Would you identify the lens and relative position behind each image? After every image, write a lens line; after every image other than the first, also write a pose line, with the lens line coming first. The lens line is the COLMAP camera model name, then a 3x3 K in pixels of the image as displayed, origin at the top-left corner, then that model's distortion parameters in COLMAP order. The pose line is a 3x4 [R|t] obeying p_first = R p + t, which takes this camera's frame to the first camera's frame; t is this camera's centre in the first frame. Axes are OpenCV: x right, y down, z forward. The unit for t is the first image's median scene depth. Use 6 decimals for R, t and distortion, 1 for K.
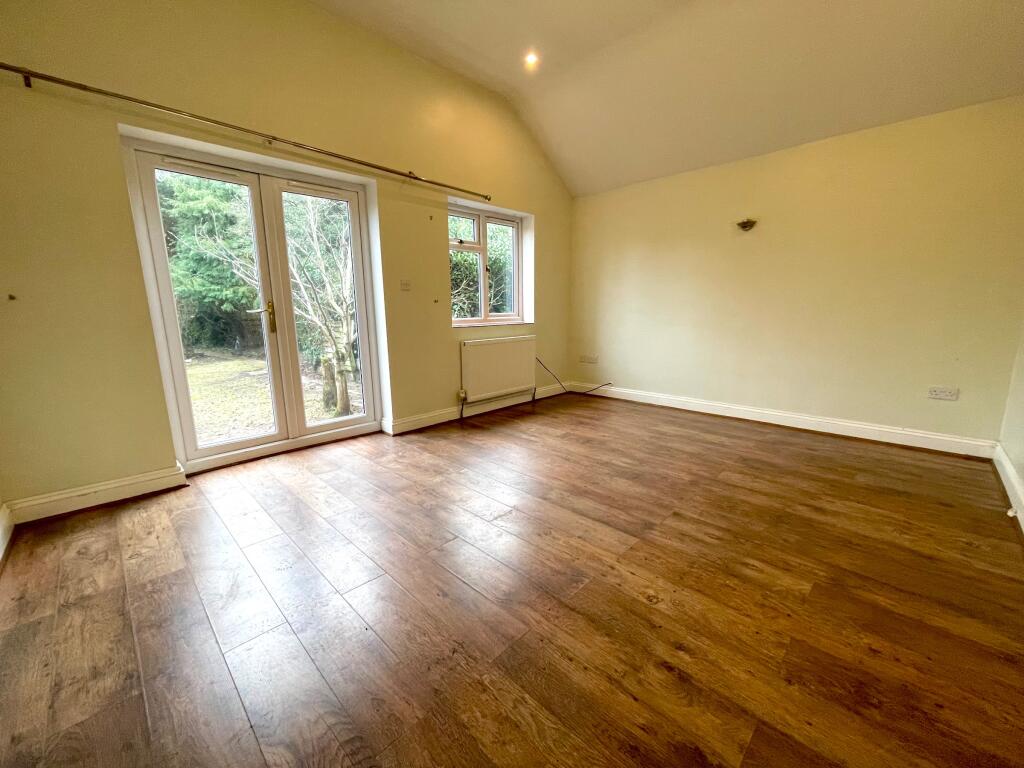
lens RADIAL K [[406.6, 0, 510.4], [0, 406.6, 386.6], [0, 0, 1]] dist [-0.004271, 0.000013]
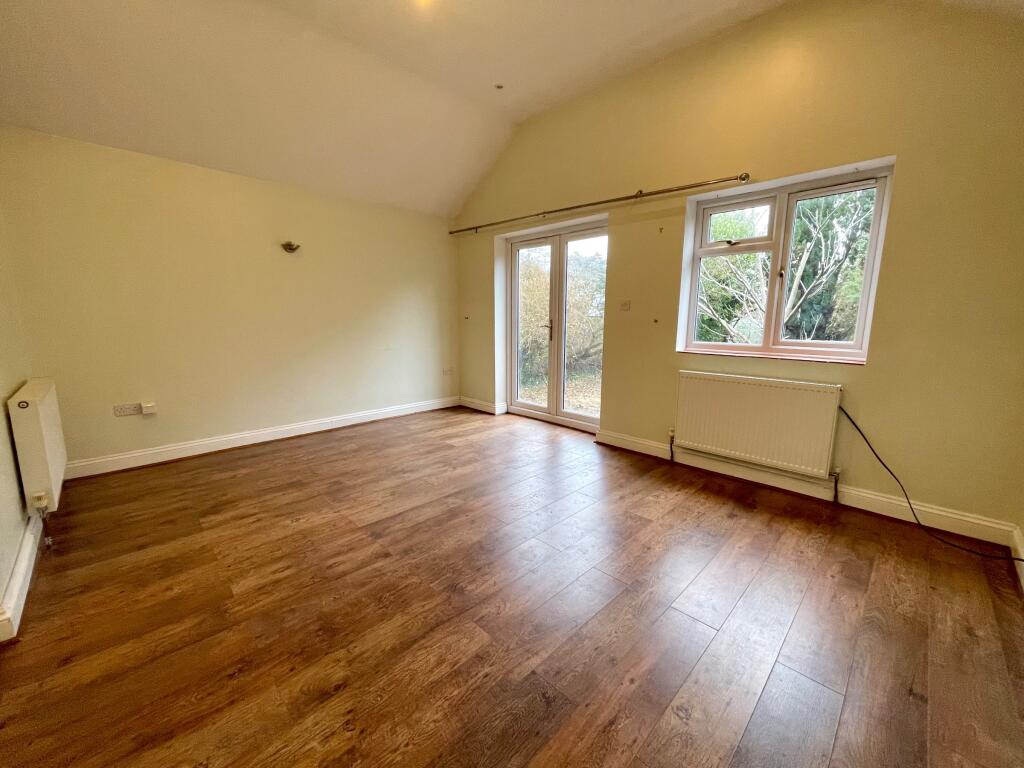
lens RADIAL K [[414.0, 0, 512.0], [0, 414.0, 384.0], [0, 0, 1]] dist [-0.000578, 0.000193]
pose [[-0.011783, 0.173204, -0.984815, 1.279725], [-0.190037, 0.966546, 0.172265, -0.293363], [0.981706, 0.189181, 0.021526, 1.180478]]
